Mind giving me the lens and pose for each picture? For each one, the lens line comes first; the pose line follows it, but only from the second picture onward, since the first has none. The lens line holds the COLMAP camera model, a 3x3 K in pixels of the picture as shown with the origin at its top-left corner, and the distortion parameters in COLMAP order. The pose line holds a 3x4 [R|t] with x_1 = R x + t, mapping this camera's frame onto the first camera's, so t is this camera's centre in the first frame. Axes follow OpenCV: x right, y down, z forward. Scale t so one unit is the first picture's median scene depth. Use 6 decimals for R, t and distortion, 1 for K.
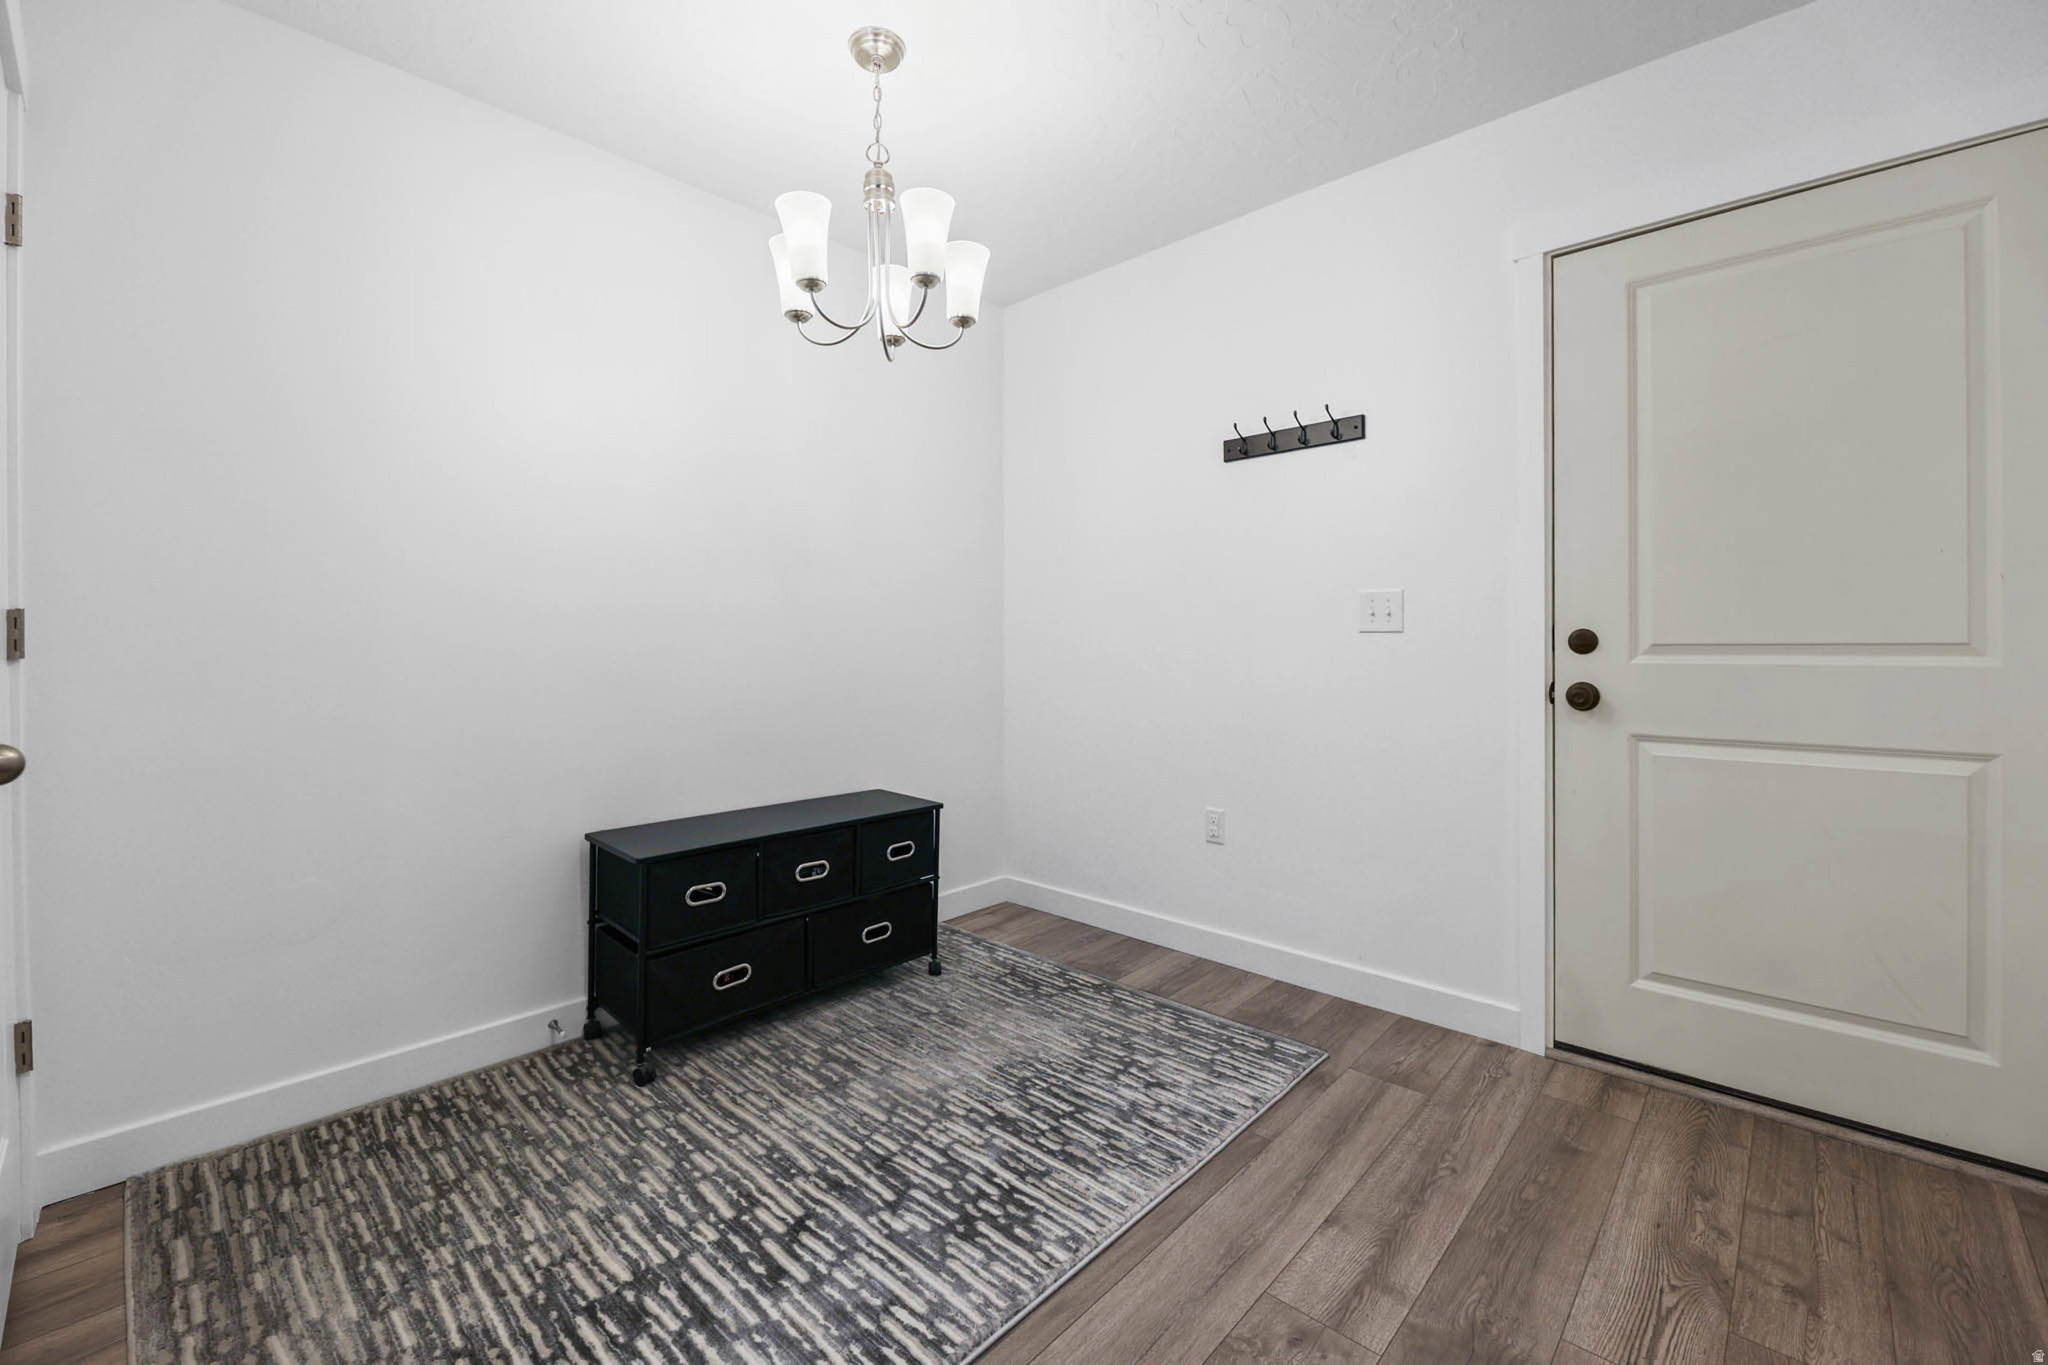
lens RADIAL K [[837.3, 0, 1011.6], [0, 837.3, 659.5], [0, 0, 1]] dist [0.000582, -0.000279]
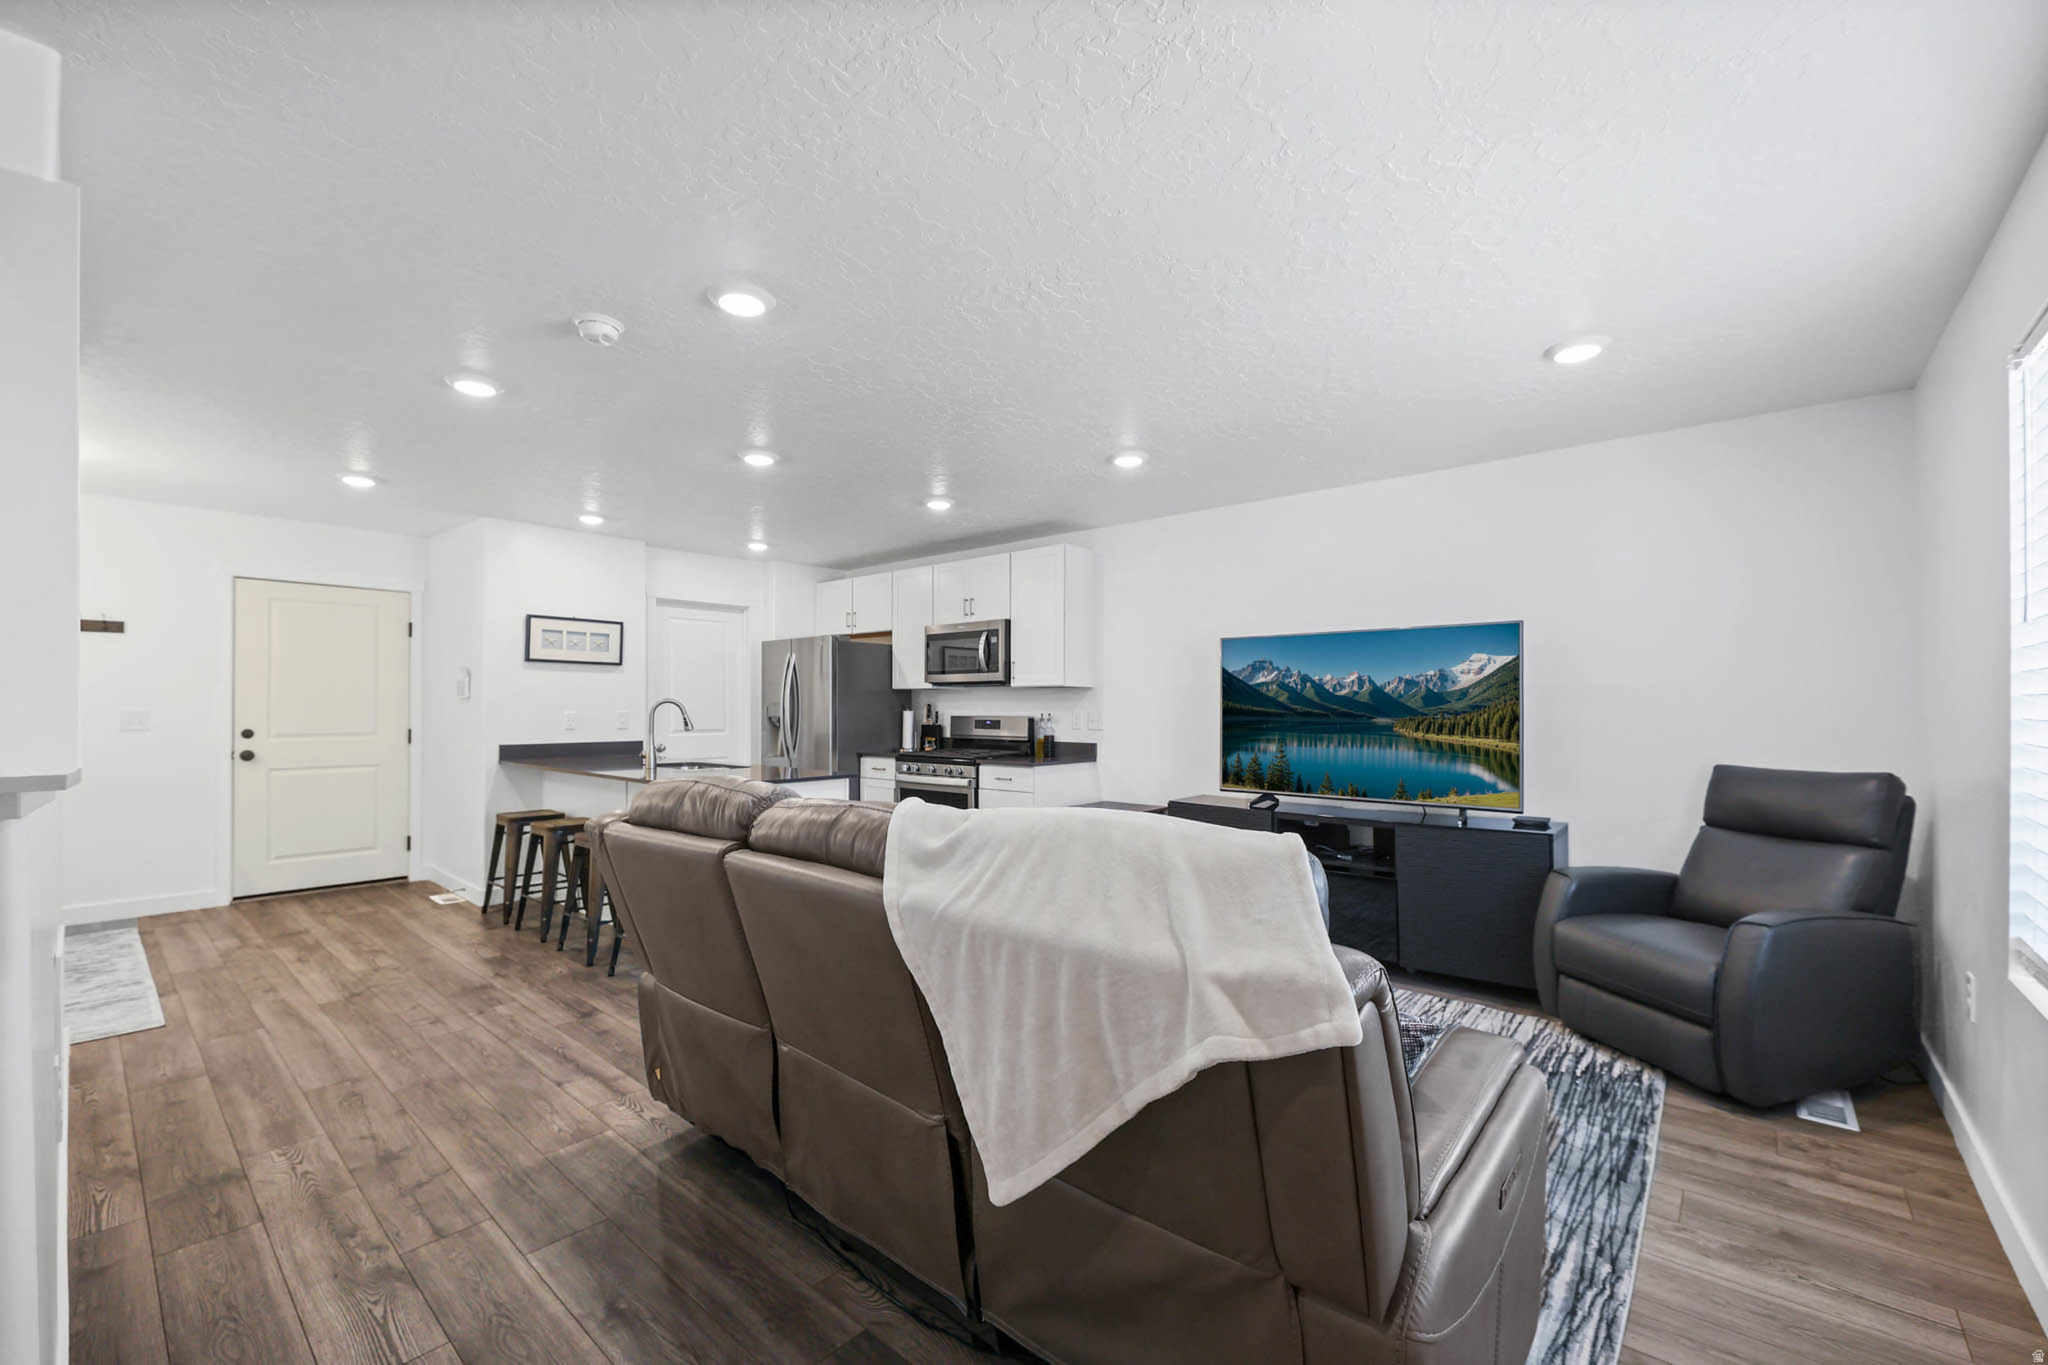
lens RADIAL K [[810.6, 0, 1018.0], [0, 810.6, 706.4], [0, 0, 1]] dist [0.017841, -0.000232]
pose [[-0.043408, 0.005090, 0.999044, -1.902293], [0.009682, 0.999942, -0.004674, -0.069822], [-0.999011, 0.009469, -0.043454, -1.221162]]
